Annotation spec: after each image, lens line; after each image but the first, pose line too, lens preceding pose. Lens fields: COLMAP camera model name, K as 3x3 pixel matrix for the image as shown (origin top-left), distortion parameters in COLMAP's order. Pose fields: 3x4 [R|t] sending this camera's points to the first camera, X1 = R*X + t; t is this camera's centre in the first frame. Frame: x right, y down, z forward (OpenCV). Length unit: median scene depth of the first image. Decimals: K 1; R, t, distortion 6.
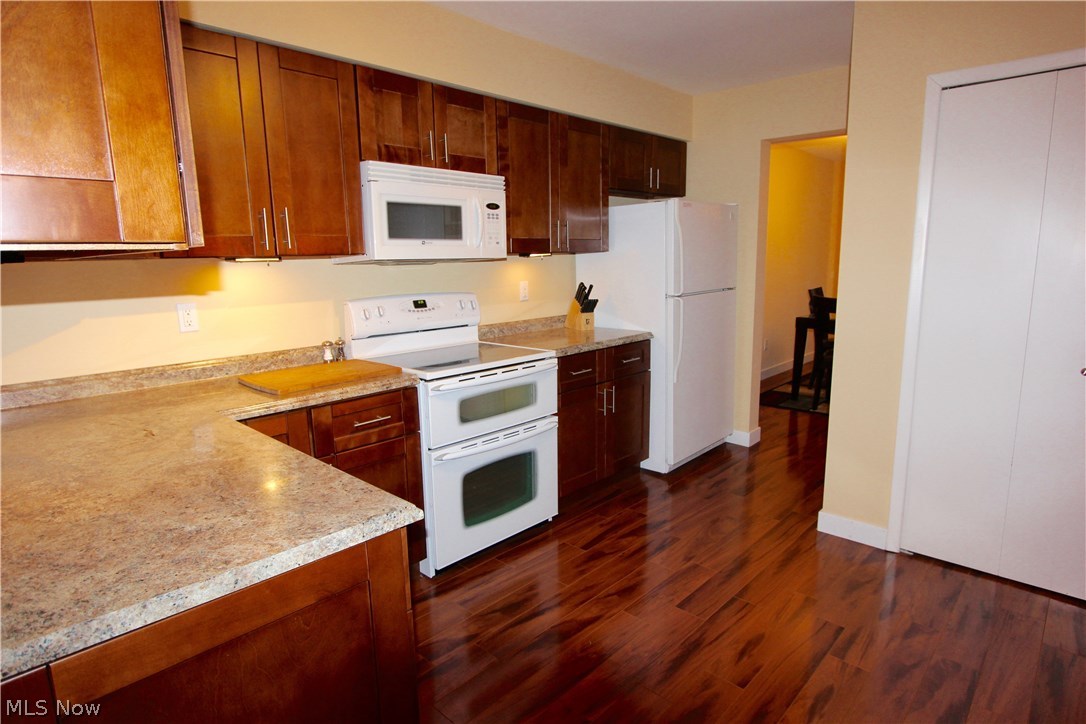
lens RADIAL K [[585.7, 0, 551.7], [0, 585.7, 357.7], [0, 0, 1]] dist [-0.018858, 0.000967]
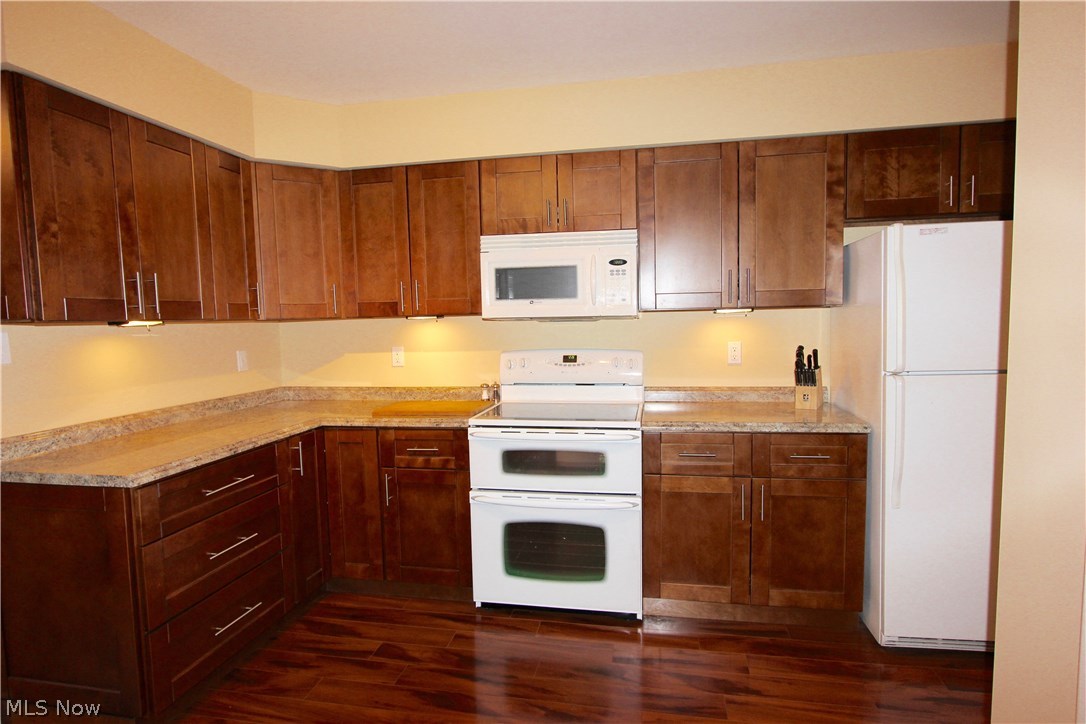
lens RADIAL K [[585.7, 0, 550.3], [0, 585.7, 365.2], [0, 0, 1]] dist [-0.018858, 0.000967]
pose [[0.547374, 0.073210, -0.833680, 0.718588], [-0.131206, 0.991355, 0.000910, -0.087054], [0.826539, 0.108886, 0.552247, 0.443263]]
